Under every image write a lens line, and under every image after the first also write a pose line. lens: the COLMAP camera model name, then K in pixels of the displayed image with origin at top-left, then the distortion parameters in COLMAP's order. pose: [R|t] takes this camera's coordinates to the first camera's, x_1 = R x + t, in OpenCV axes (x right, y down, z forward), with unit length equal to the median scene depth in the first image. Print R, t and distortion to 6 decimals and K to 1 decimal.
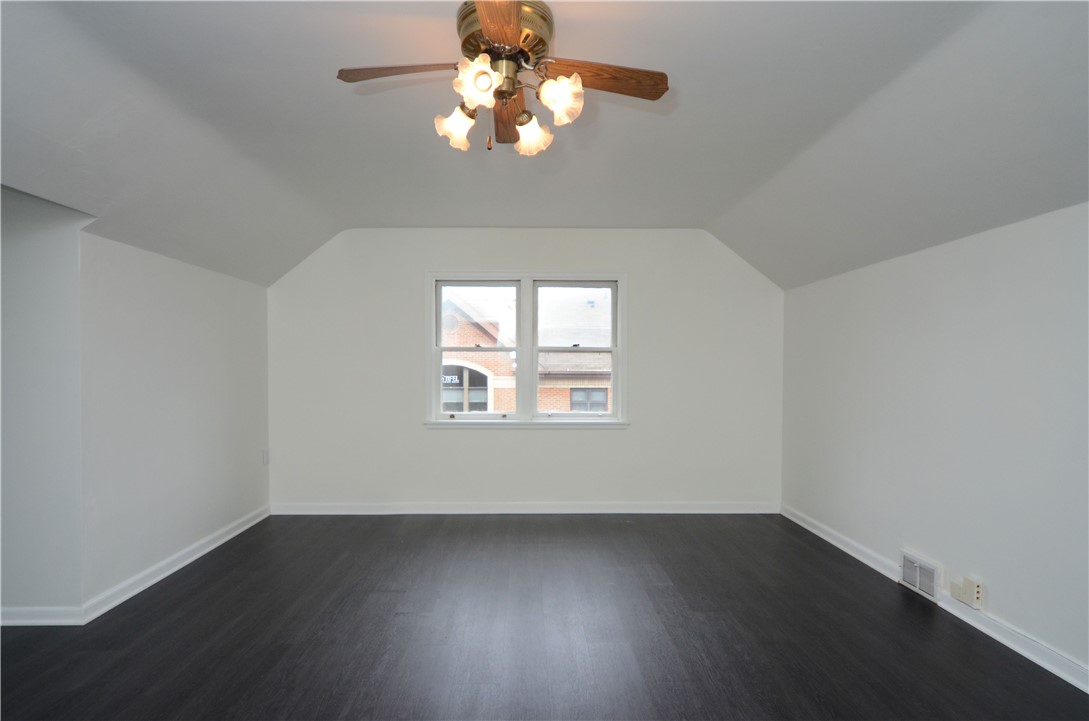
lens RADIAL K [[579.4, 0, 542.5], [0, 579.4, 373.4], [0, 0, 1]] dist [-0.002016, 0.000207]
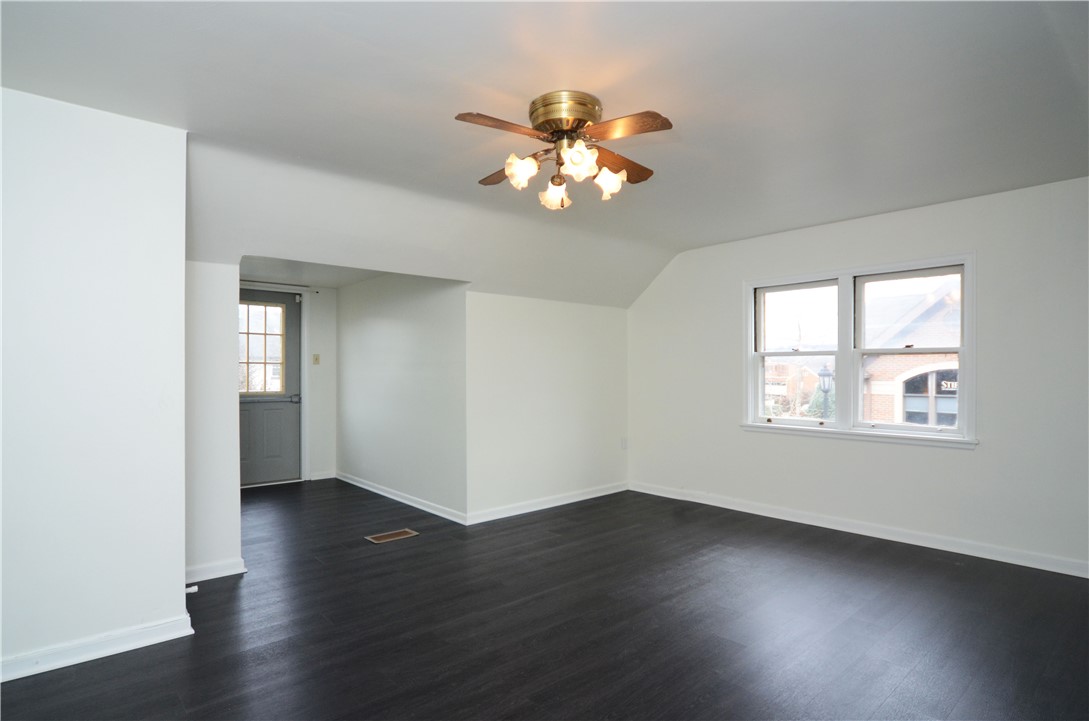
lens RADIAL K [[579.4, 0, 542.5], [0, 579.4, 373.4], [0, 0, 1]] dist [-0.002016, 0.000207]
pose [[0.654030, 0.001032, -0.756468, 0.351243], [-0.006931, 0.999965, -0.004628, -0.000599], [0.756437, 0.008270, 0.654014, 0.035310]]
